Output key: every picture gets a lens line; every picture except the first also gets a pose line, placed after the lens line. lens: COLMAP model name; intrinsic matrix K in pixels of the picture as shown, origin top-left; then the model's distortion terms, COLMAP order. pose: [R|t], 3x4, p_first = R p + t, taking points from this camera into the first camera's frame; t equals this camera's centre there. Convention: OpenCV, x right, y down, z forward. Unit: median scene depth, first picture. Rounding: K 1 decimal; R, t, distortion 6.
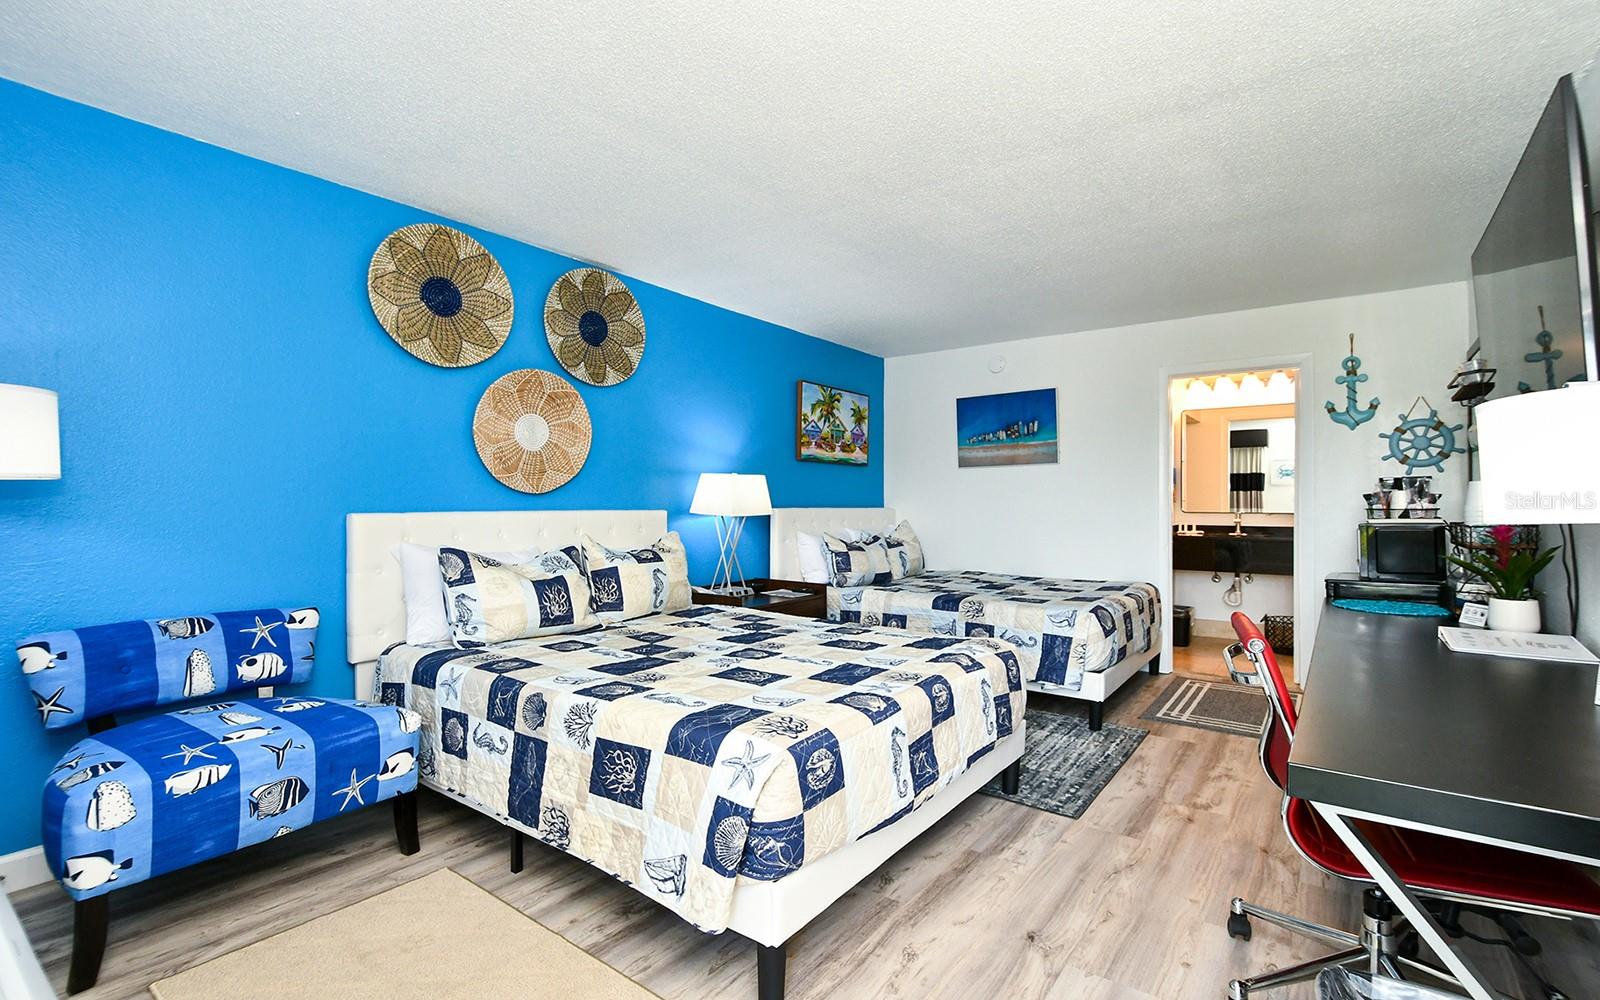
lens RADIAL K [[706.8, 0, 825.3], [0, 706.8, 490.6], [0, 0, 1]] dist [-0.003141, -0.001156]
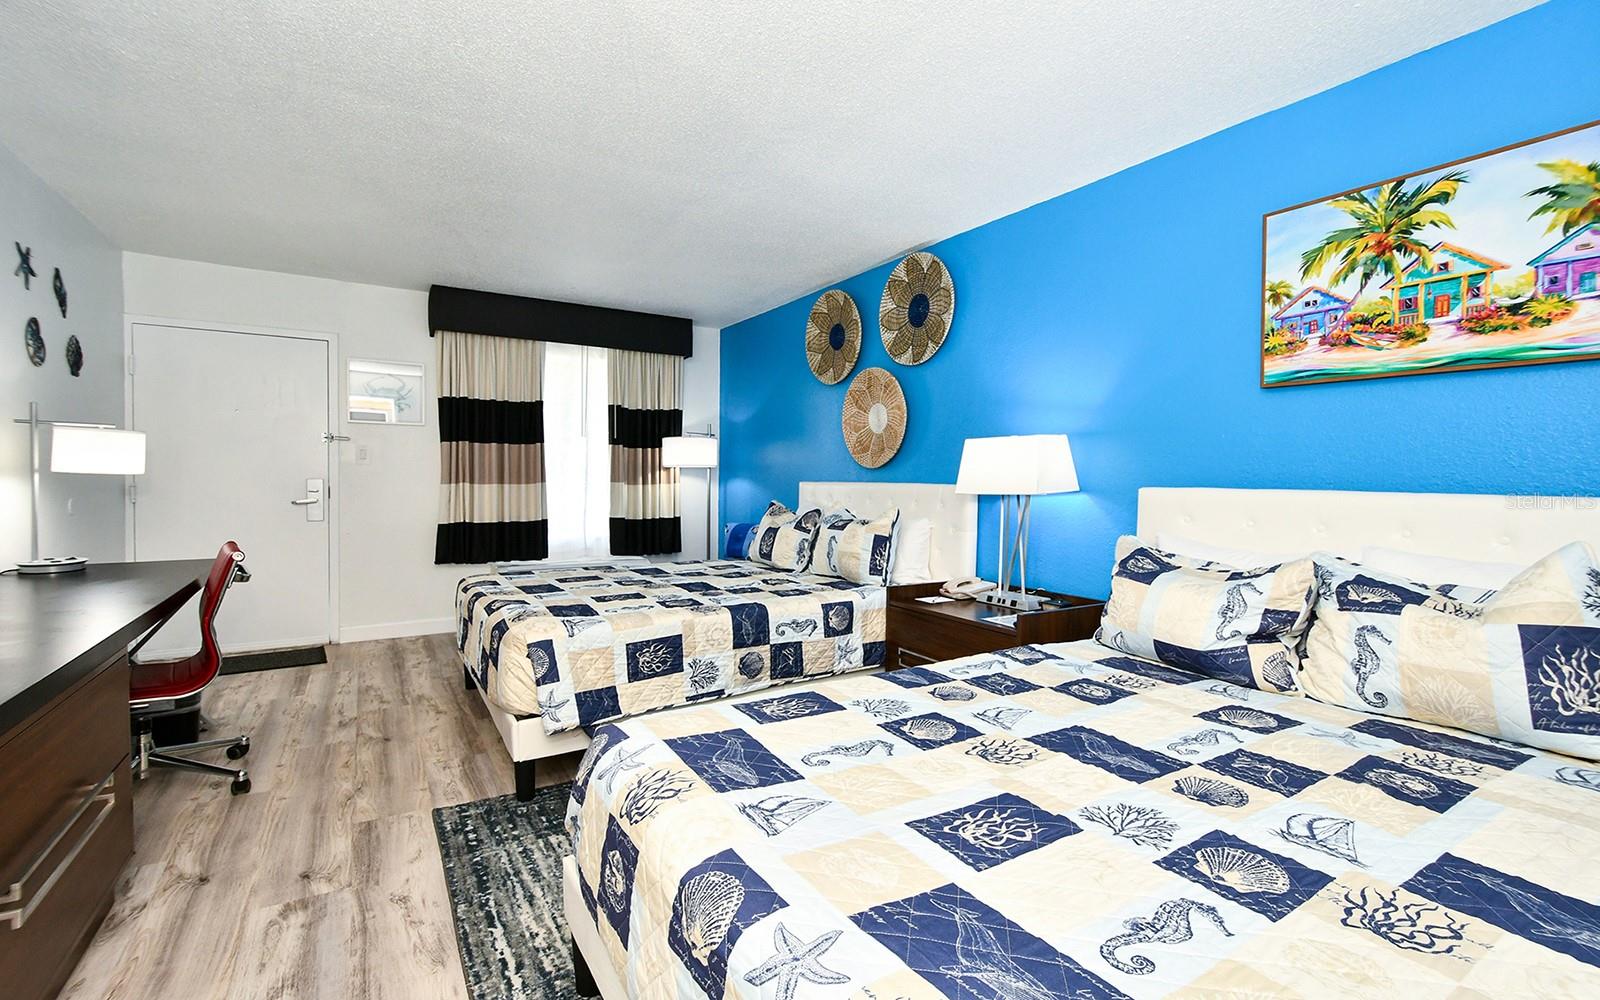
lens RADIAL K [[706.8, 0, 825.3], [0, 706.8, 490.6], [0, 0, 1]] dist [-0.003141, -0.001156]
pose [[-0.360409, 0.014398, -0.932683, 0.473613], [0.007362, 0.999894, 0.012591, 0.016305], [0.932765, -0.002329, -0.360477, 0.835584]]
